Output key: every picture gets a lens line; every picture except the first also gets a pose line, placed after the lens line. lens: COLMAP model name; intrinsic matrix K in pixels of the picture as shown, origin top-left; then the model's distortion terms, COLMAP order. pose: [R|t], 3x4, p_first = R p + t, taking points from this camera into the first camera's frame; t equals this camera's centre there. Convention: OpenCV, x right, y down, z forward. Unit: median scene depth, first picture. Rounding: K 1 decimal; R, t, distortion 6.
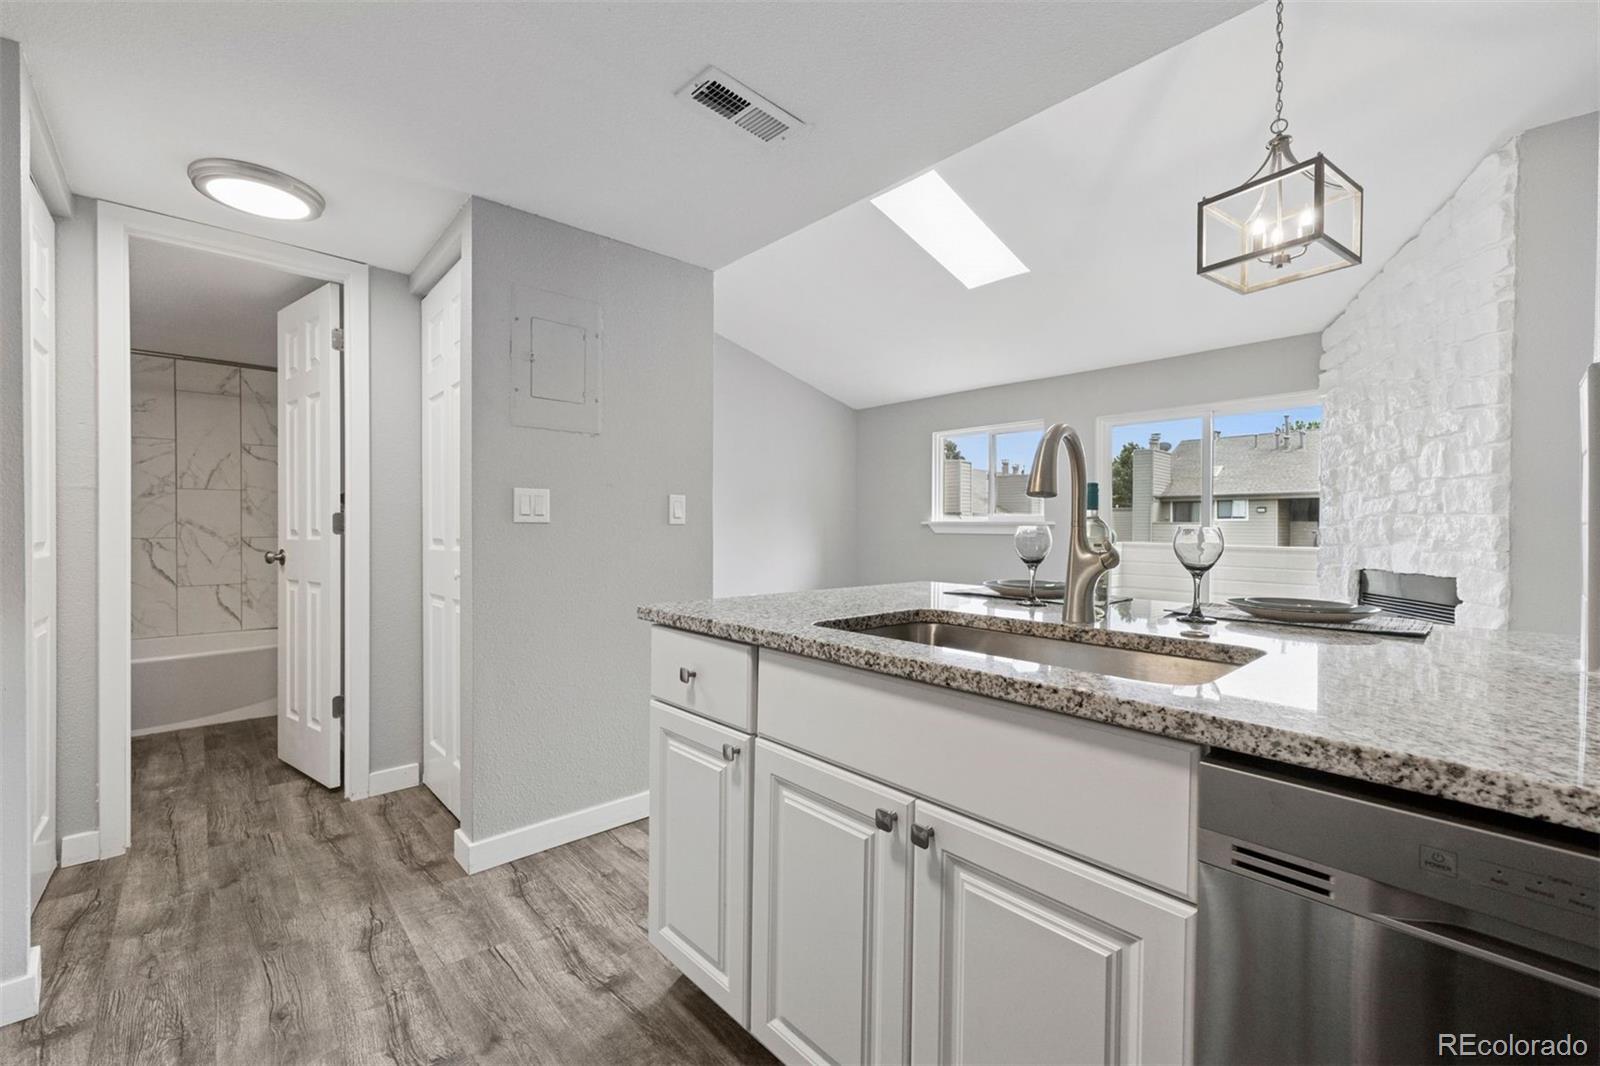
lens RADIAL K [[657.3, 0, 795.1], [0, 657.3, 531.4], [0, 0, 1]] dist [0.001695, 0.000723]
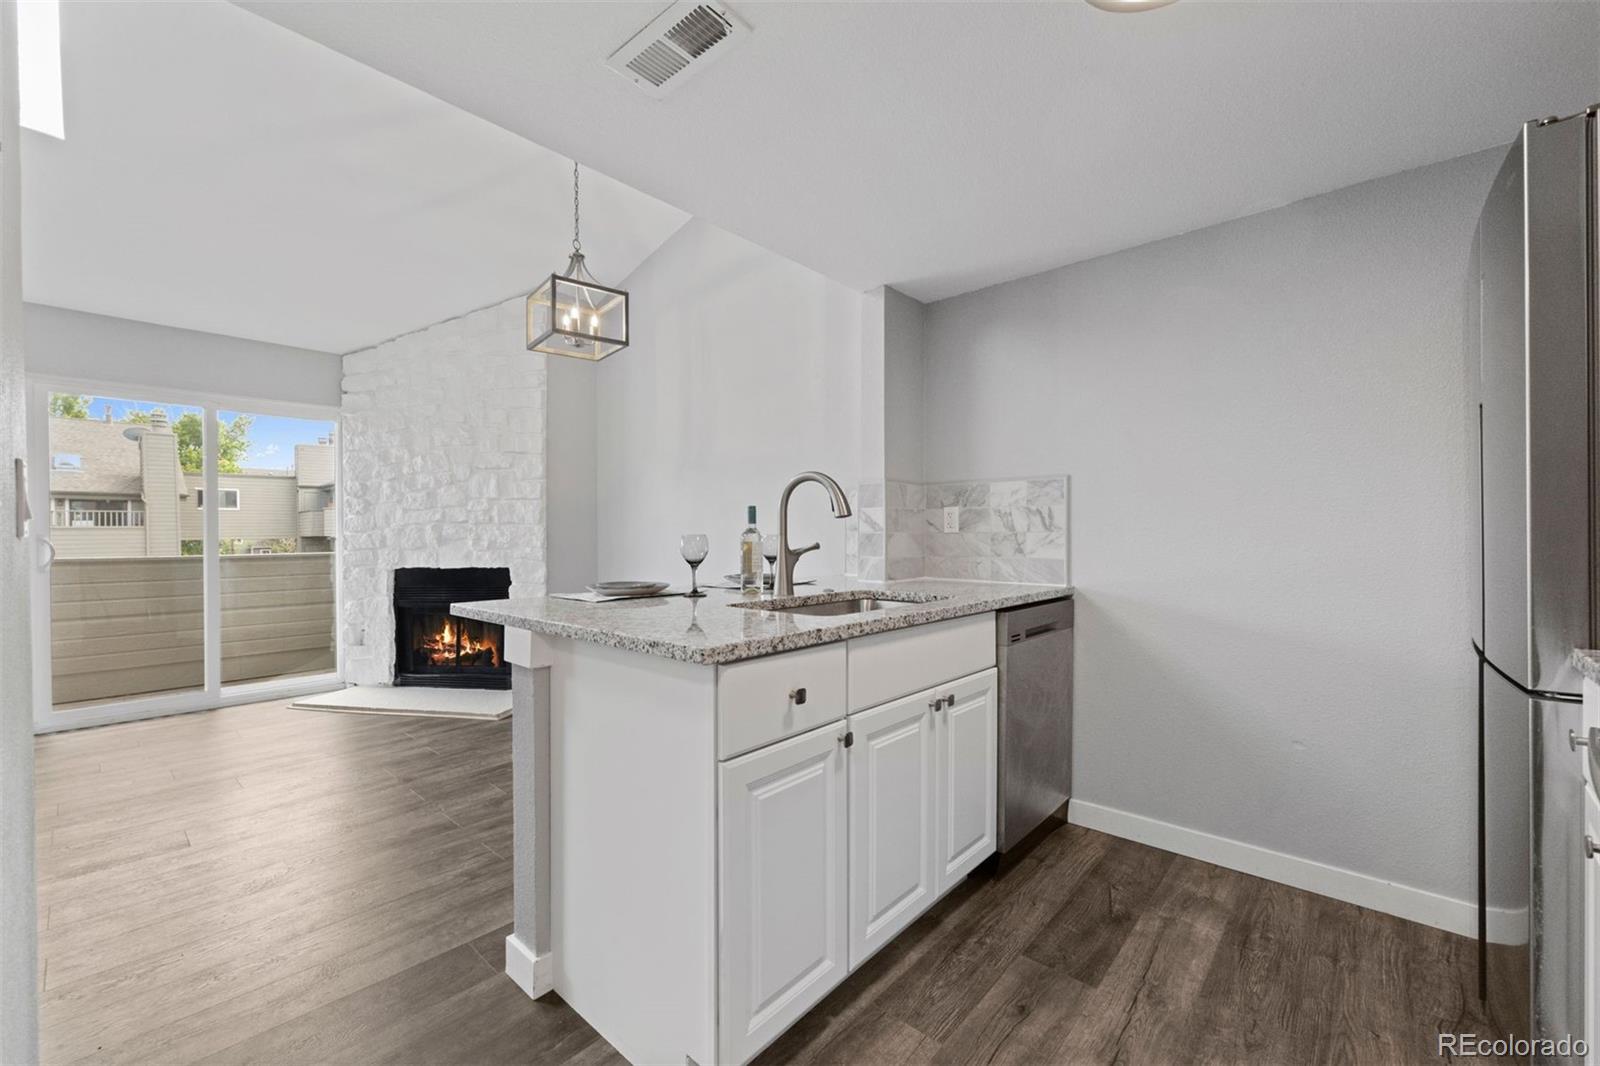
lens RADIAL K [[657.3, 0, 795.8], [0, 657.3, 529.9], [0, 0, 1]] dist [0.001695, 0.000723]
pose [[-0.086772, -0.003054, 0.996223, -0.471868], [0.012855, 0.999909, 0.004185, -0.010570], [-0.996145, 0.013170, -0.086725, 0.461080]]
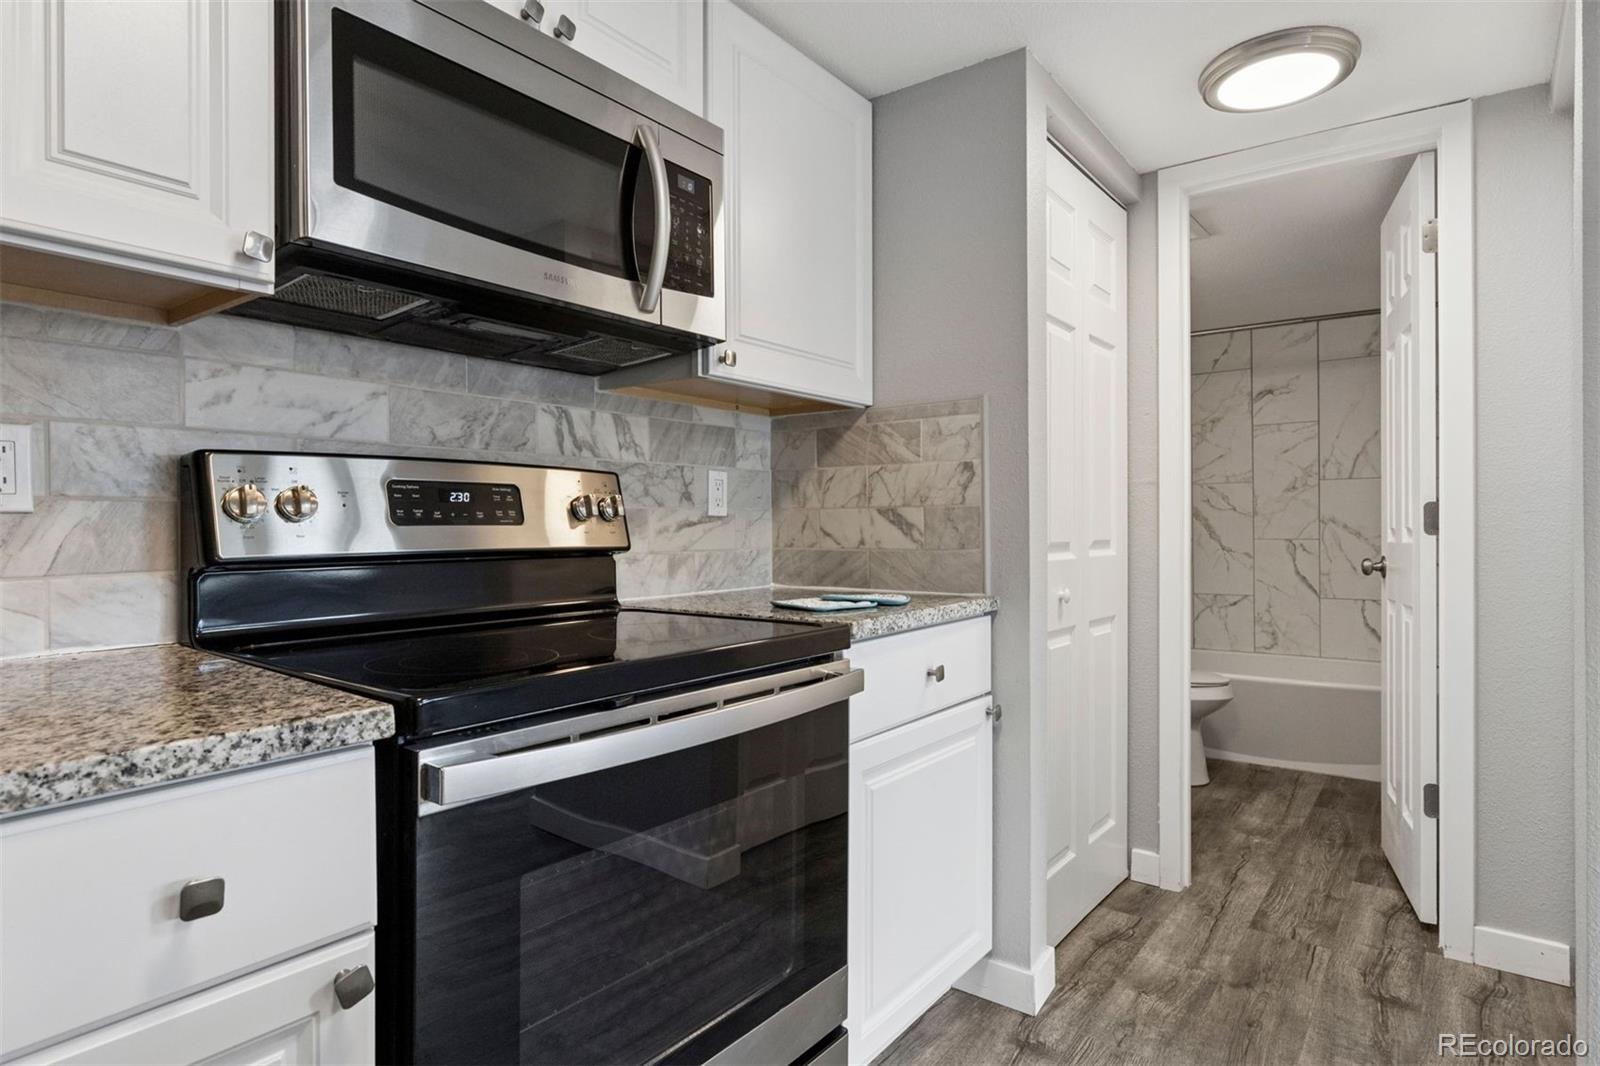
lens RADIAL K [[872.3, 0, 797.2], [0, 872.3, 524.0], [0, 0, 1]] dist [0.001673, -0.000825]
pose [[0.175703, -0.007499, -0.984415, 0.032219], [-0.005179, 0.999950, -0.008541, 0.003553], [0.984430, 0.006599, 0.175656, 0.167974]]
